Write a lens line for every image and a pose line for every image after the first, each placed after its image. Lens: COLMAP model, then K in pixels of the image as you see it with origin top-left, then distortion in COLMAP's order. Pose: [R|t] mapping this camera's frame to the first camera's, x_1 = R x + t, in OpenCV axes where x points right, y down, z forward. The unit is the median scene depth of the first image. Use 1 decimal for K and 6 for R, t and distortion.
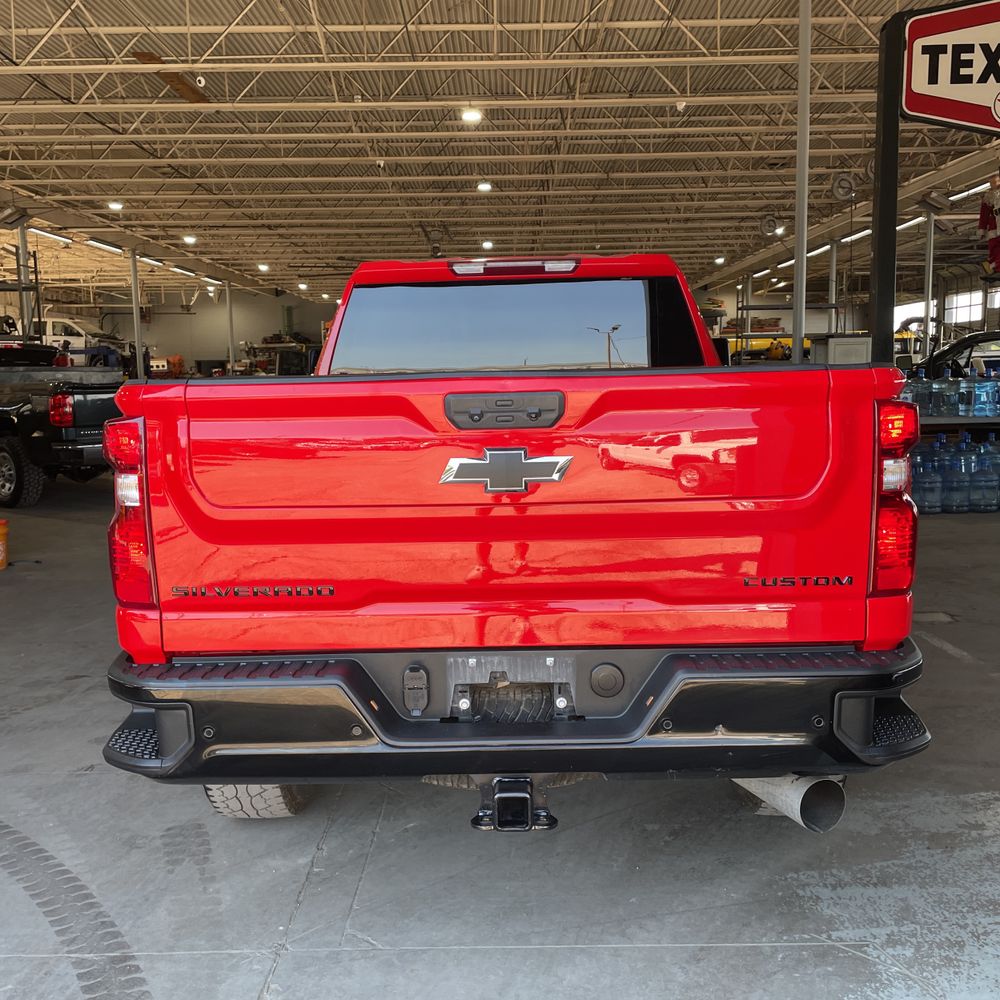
lens RADIAL K [[1025.5, 0, 499.9], [0, 1025.5, 500.7], [0, 0, 1]] dist [0.038661, 0.000000]
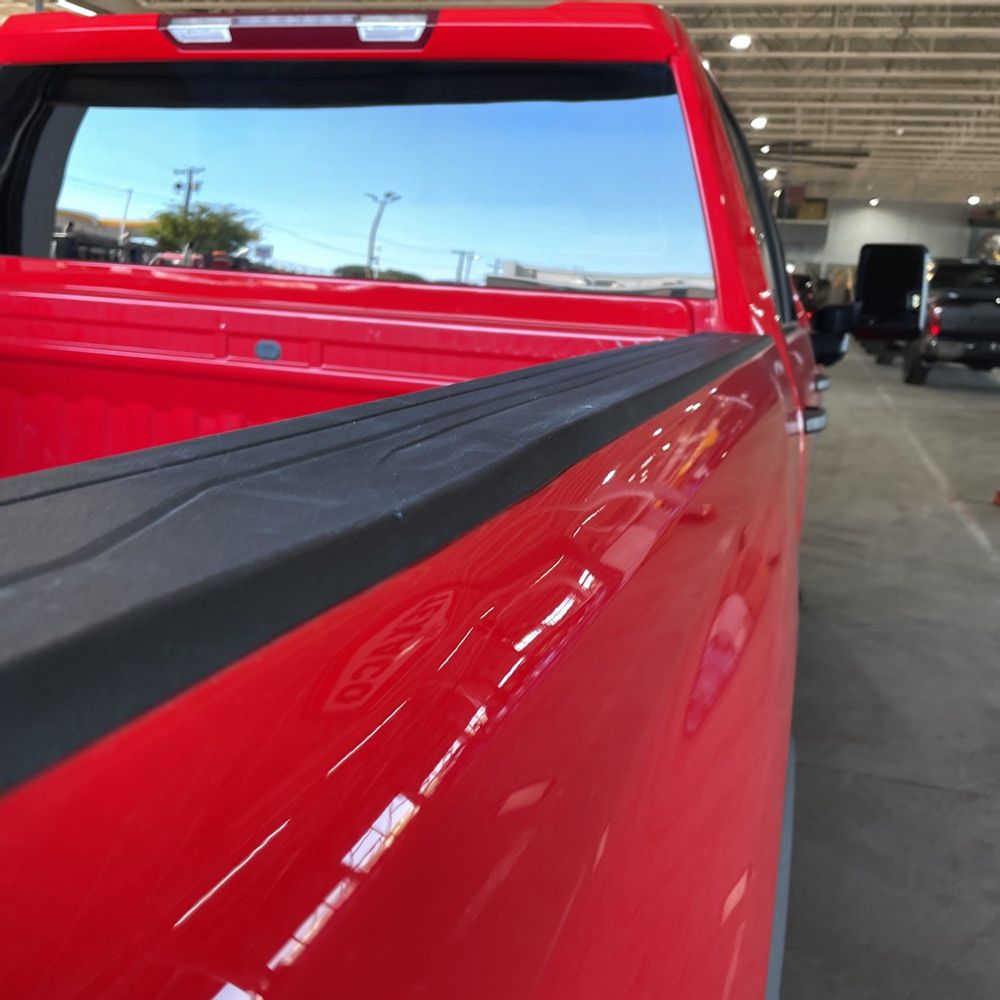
lens RADIAL K [[1025.5, 0, 499.7], [0, 1025.5, 497.4], [0, 0, 1]] dist [0.038661, 0.000000]
pose [[0.961463, 0.124970, -0.244892, 0.082671], [-0.100036, 0.988685, 0.111782, -0.032482], [0.256090, -0.082976, 0.963085, 0.212142]]
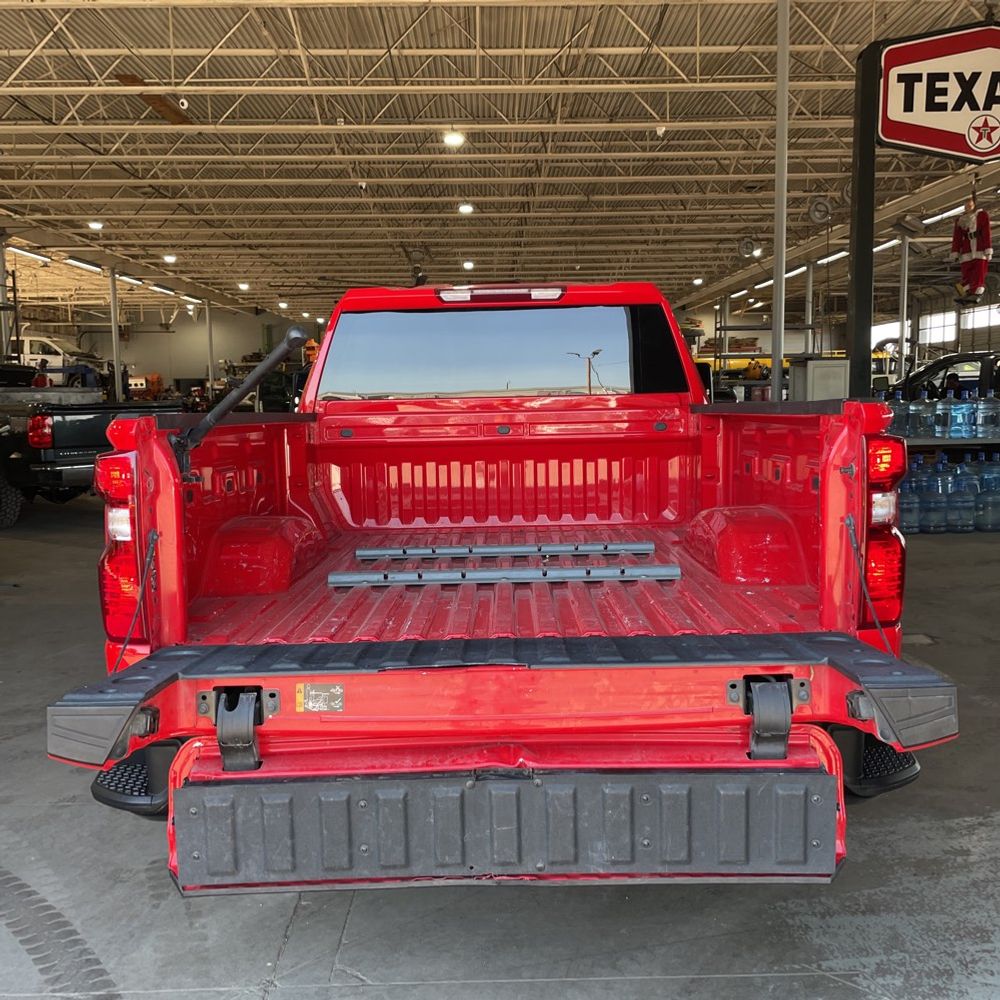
lens RADIAL K [[1025.5, 0, 500.4], [0, 1025.5, 502.4], [0, 0, 1]] dist [0.038661, 0.000000]
pose [[0.999797, -0.000322, 0.020139, -0.002476], [0.000647, 0.999870, -0.016102, -0.002893], [-0.020131, 0.016112, 0.999668, -0.000403]]
